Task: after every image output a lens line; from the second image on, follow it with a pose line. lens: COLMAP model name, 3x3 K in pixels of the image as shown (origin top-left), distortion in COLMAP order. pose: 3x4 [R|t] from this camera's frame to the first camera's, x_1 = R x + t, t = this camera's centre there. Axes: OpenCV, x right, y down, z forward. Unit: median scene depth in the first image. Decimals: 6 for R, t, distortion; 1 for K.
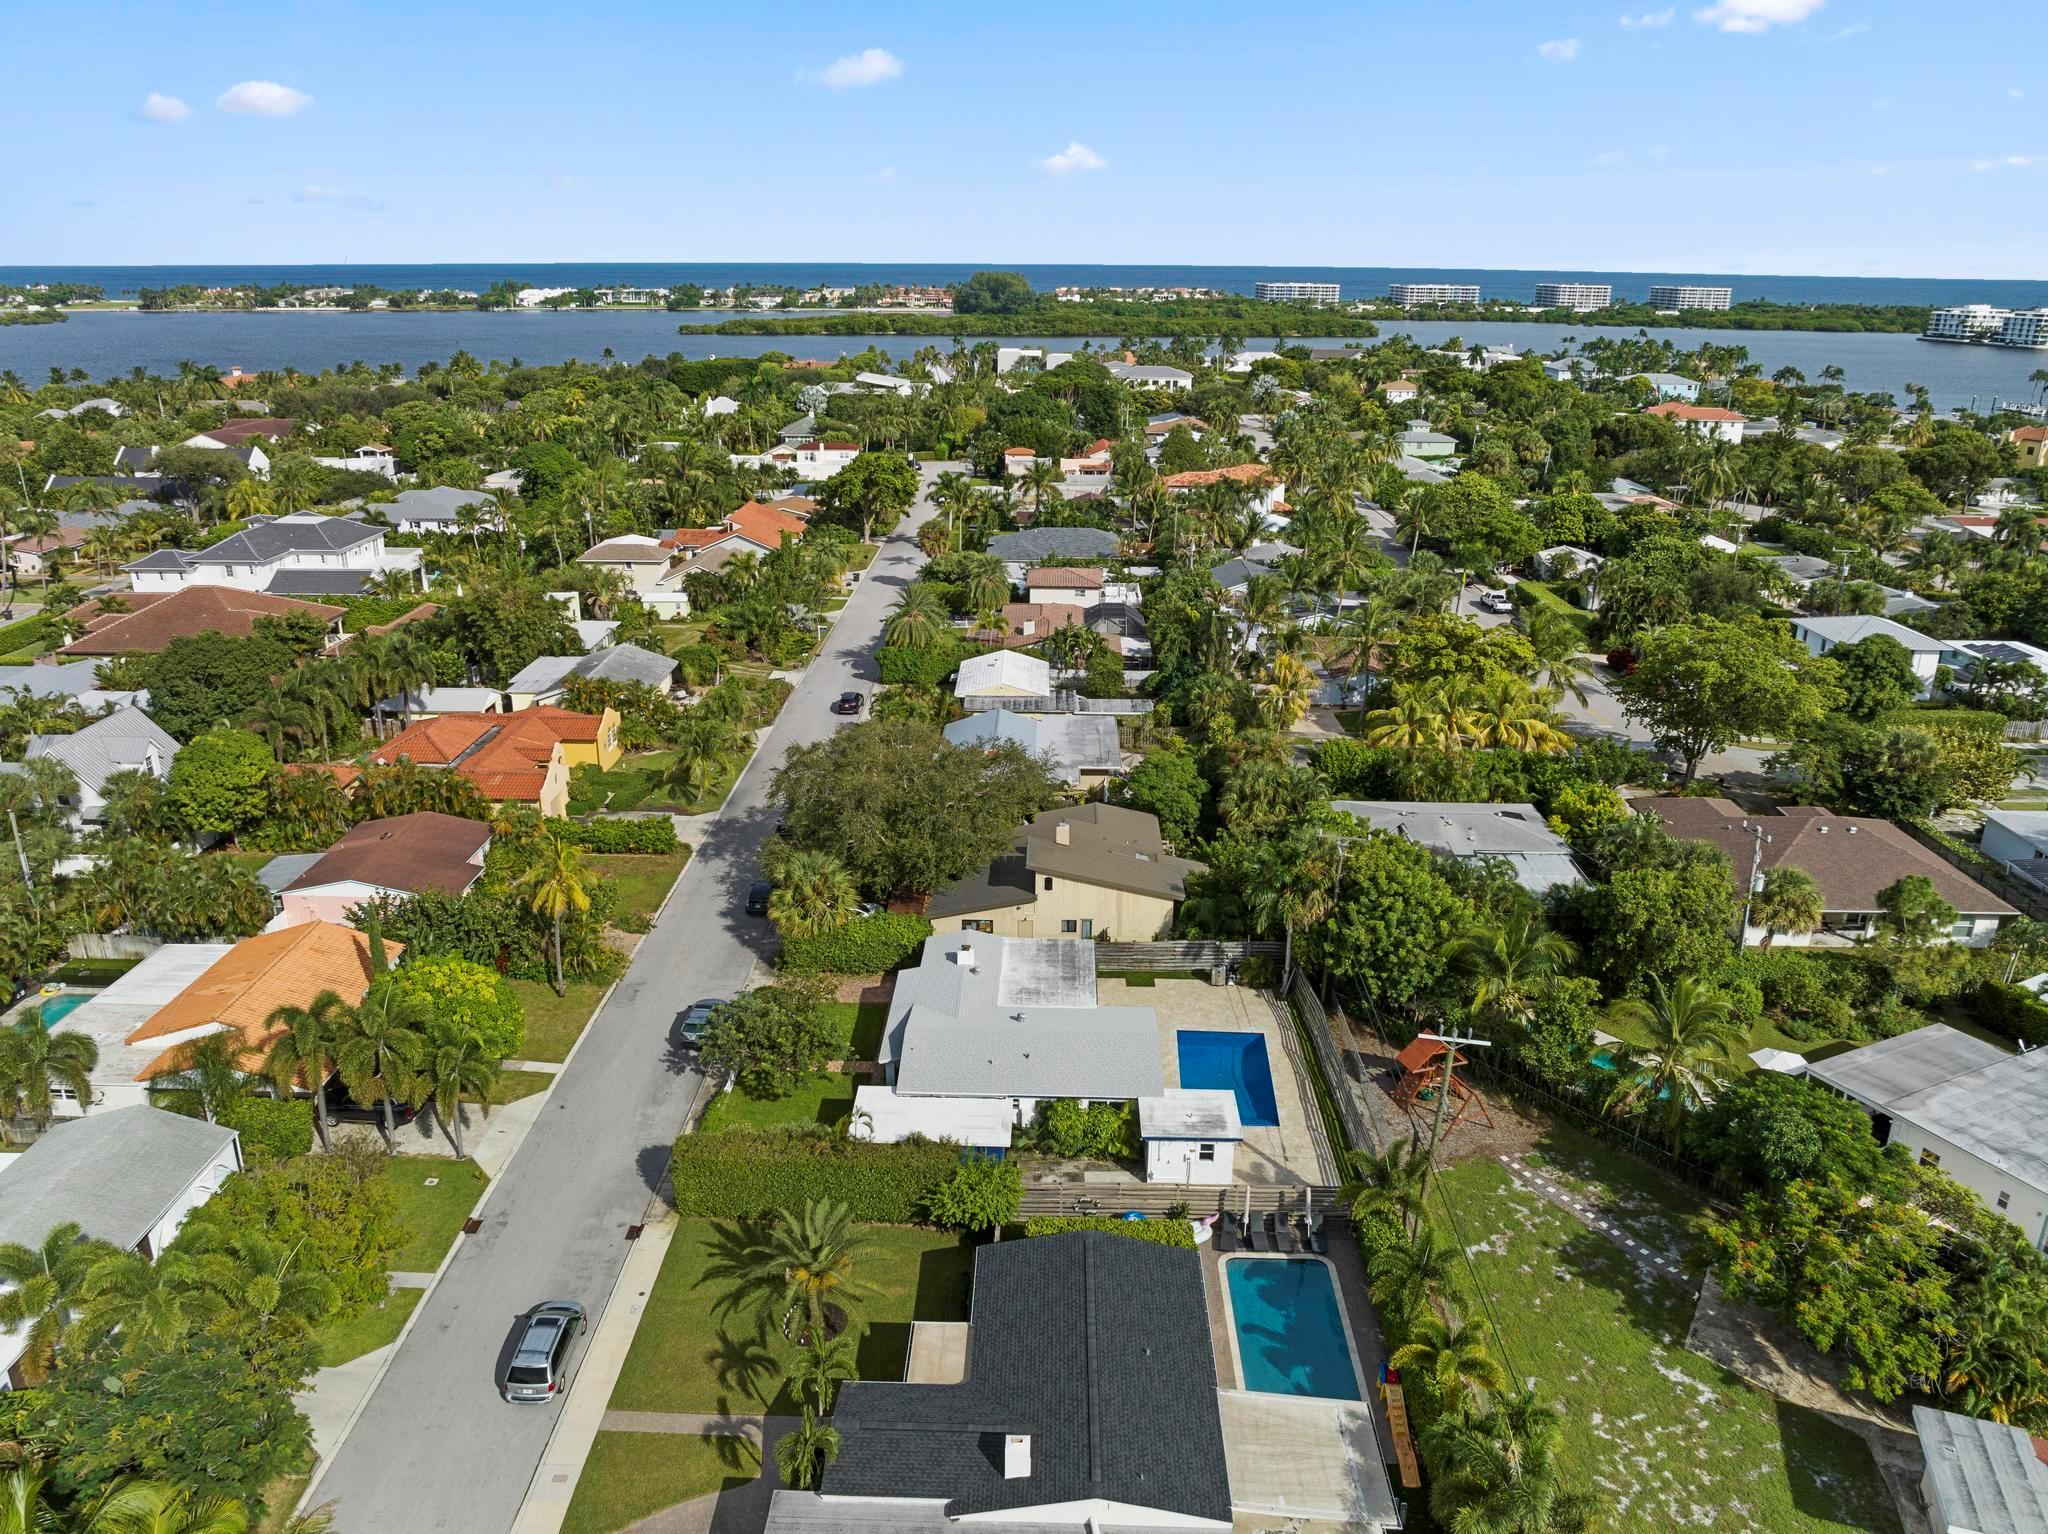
lens RADIAL K [[1445.0, 0, 1013.8], [0, 1445.0, 766.6], [0, 0, 1]] dist [-0.053245, 0.026517]
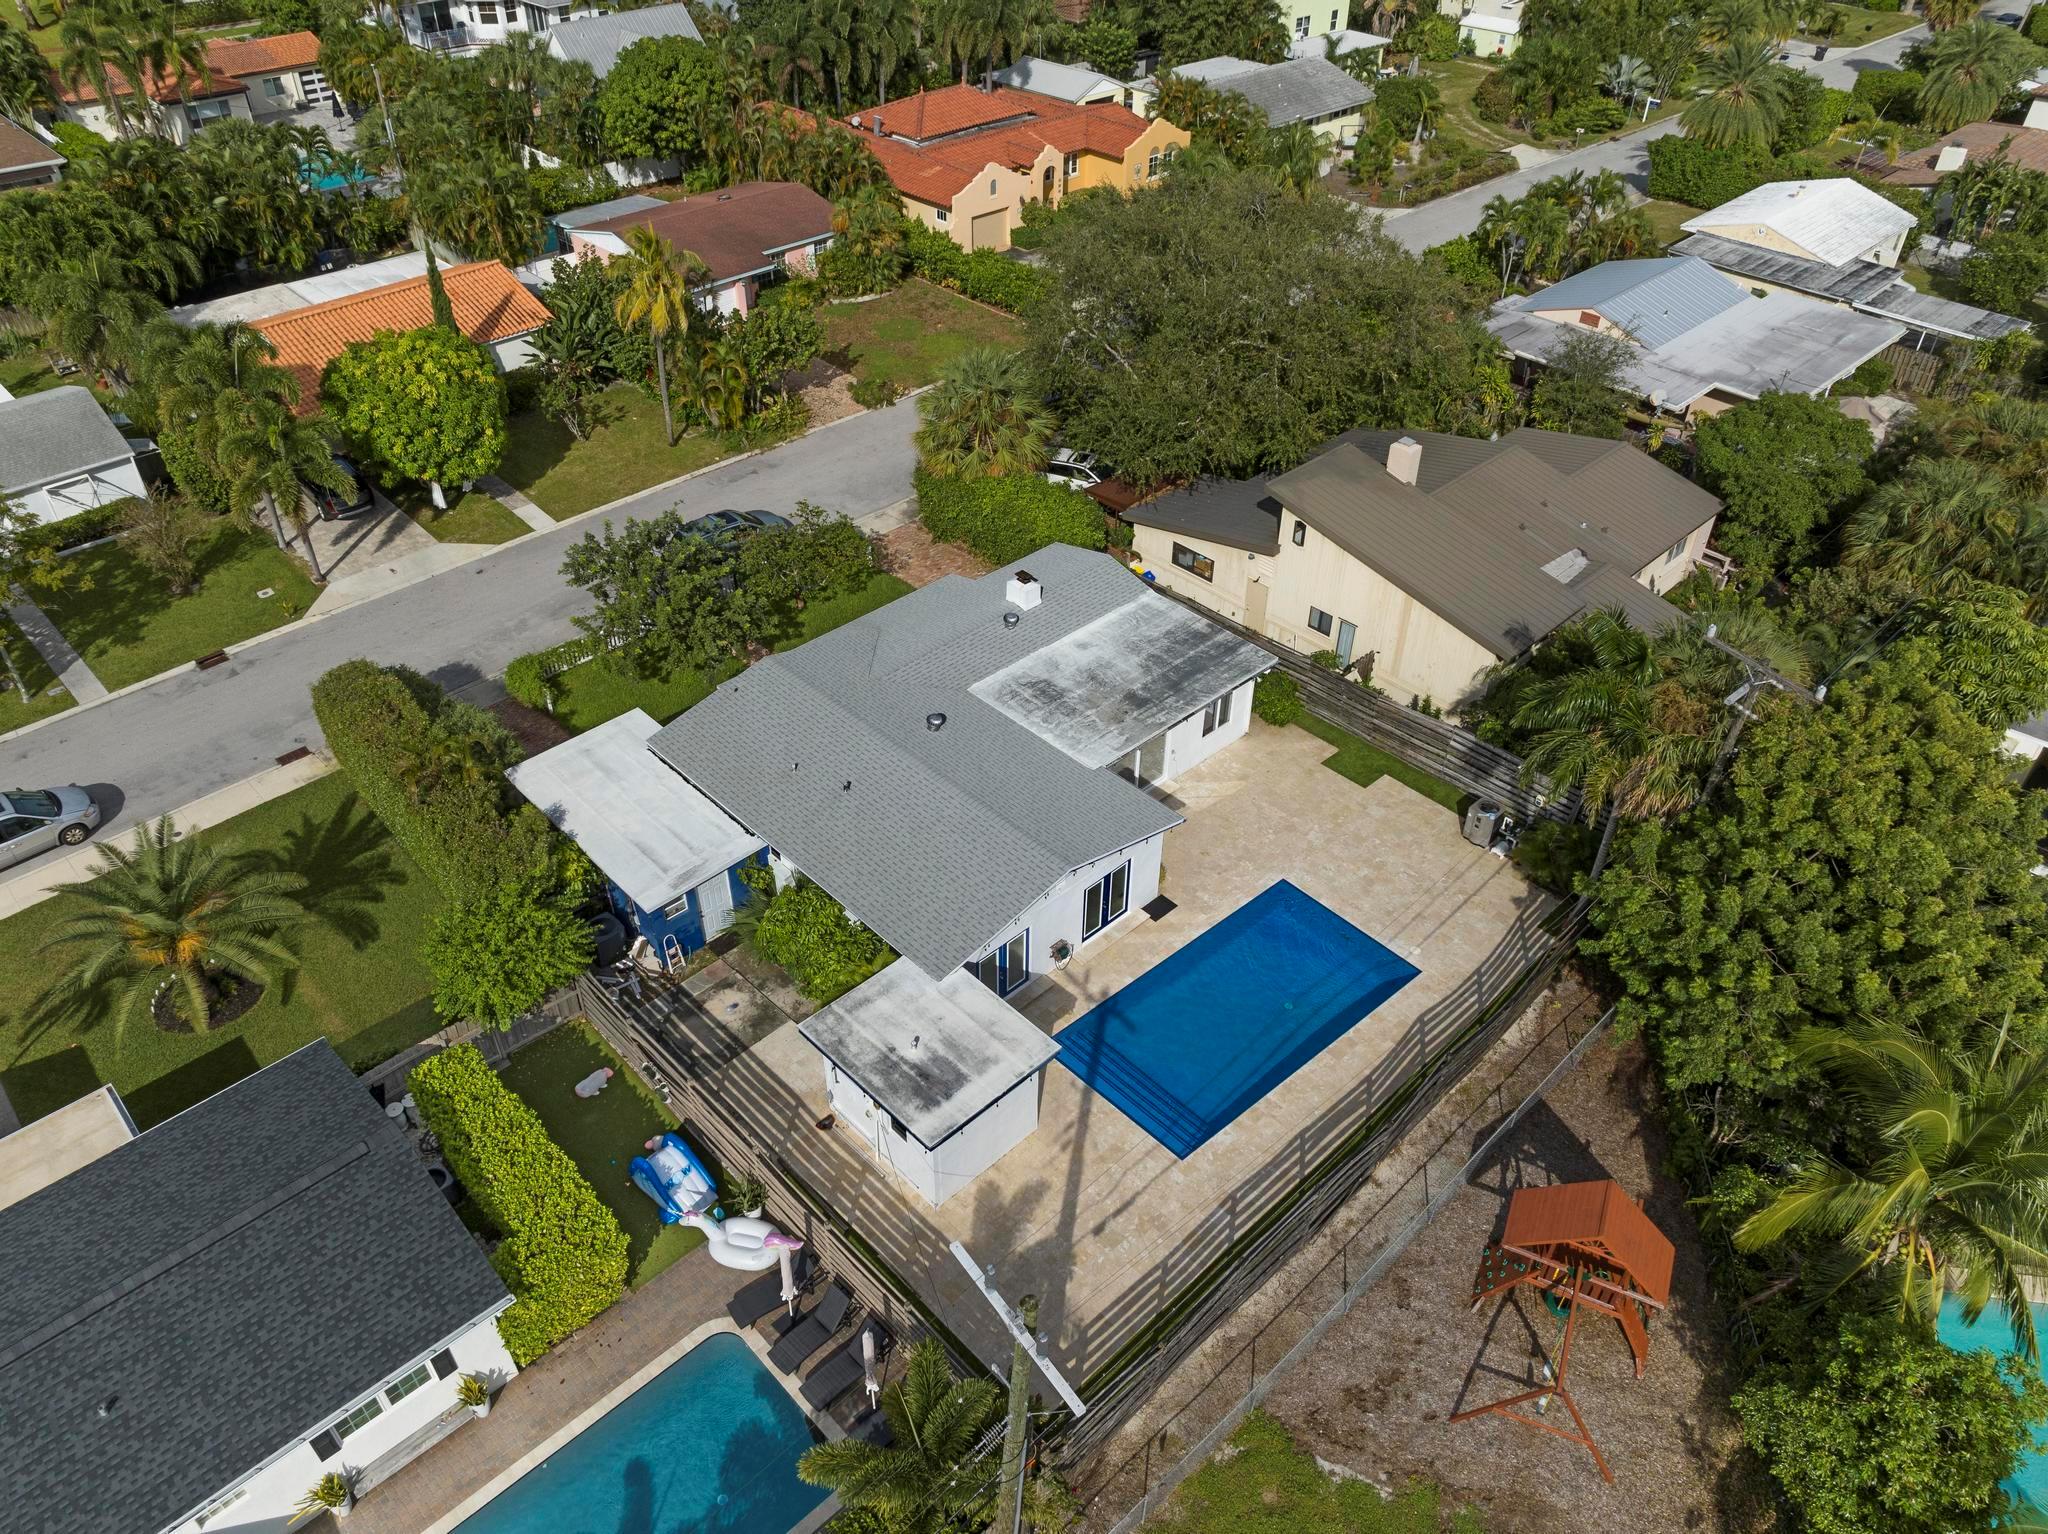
lens RADIAL K [[1445.0, 0, 1013.8], [0, 1445.0, 766.6], [0, 0, 1]] dist [-0.053245, 0.026517]
pose [[0.707780, 0.439430, -0.553127, 0.162399], [-0.237214, 0.885360, 0.399833, -0.017874], [0.665415, -0.151784, 0.730879, 0.297326]]
